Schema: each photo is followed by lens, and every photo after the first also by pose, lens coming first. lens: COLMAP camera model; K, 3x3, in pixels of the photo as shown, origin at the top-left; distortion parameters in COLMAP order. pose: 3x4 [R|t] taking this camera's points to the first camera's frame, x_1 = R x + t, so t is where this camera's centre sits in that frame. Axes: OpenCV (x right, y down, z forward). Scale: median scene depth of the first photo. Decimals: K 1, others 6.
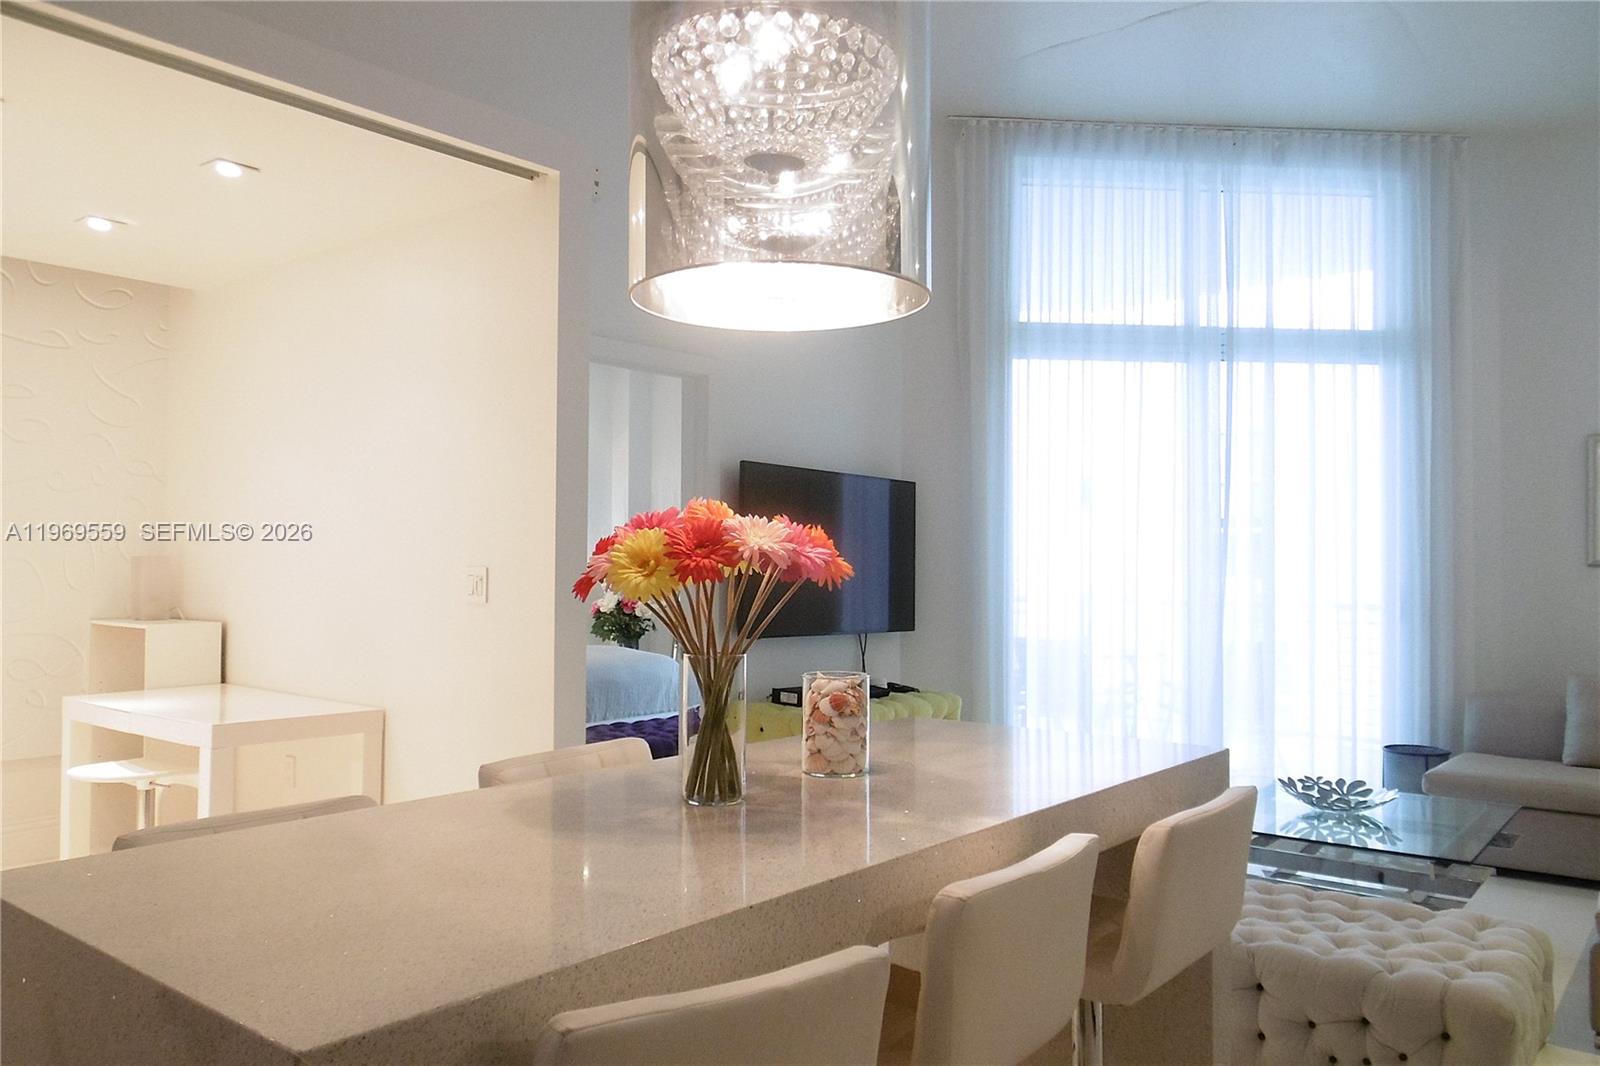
lens RADIAL K [[1174.1, 0, 809.6], [0, 1174.1, 533.9], [0, 0, 1]] dist [0.003730, 0.006253]
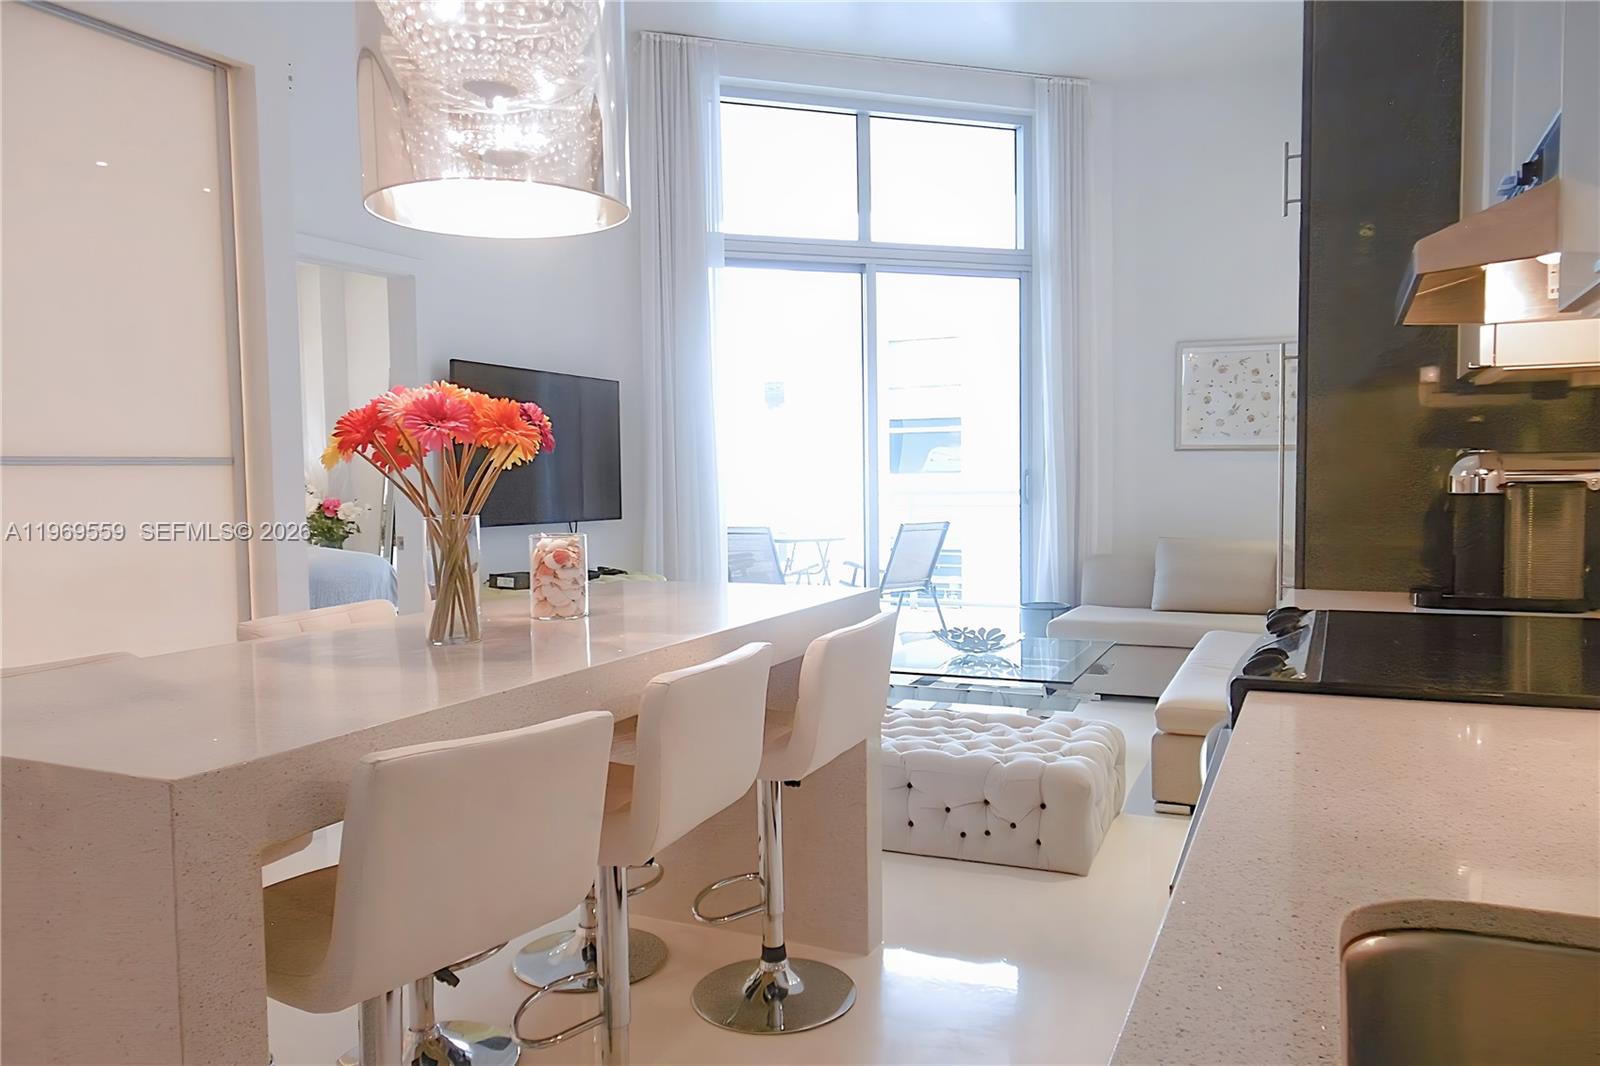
lens RADIAL K [[1174.1, 0, 809.6], [0, 1174.1, 533.9], [0, 0, 1]] dist [0.003730, 0.006253]
pose [[0.968609, -0.031058, 0.246641, -0.018321], [0.011916, 0.996825, 0.078728, 0.022375], [-0.248303, -0.073318, 0.965904, -0.159148]]
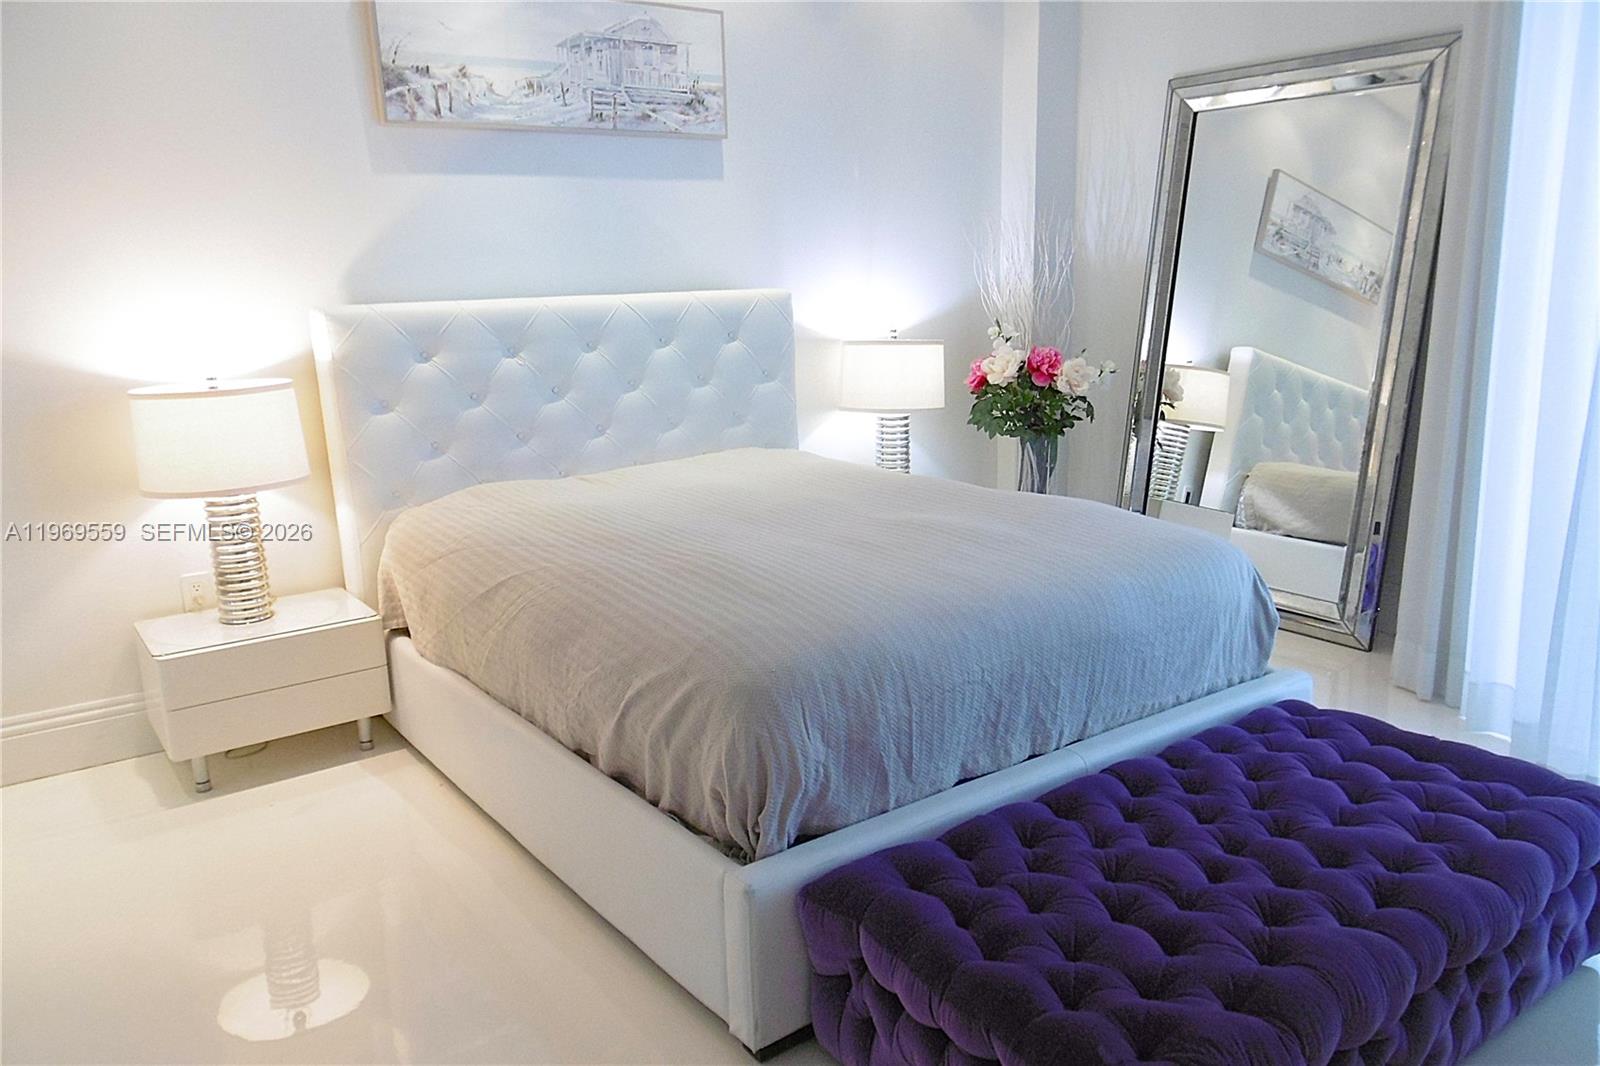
lens RADIAL K [[1155.4, 0, 800.0], [0, 1155.4, 533.0], [0, 0, 1]] dist [0.002438, 0.002710]
pose [[0.964796, 0.033023, -0.260919, -0.309739], [0.029679, 0.972078, 0.232773, 0.023749], [0.261320, -0.232322, 0.936877, 1.223851]]
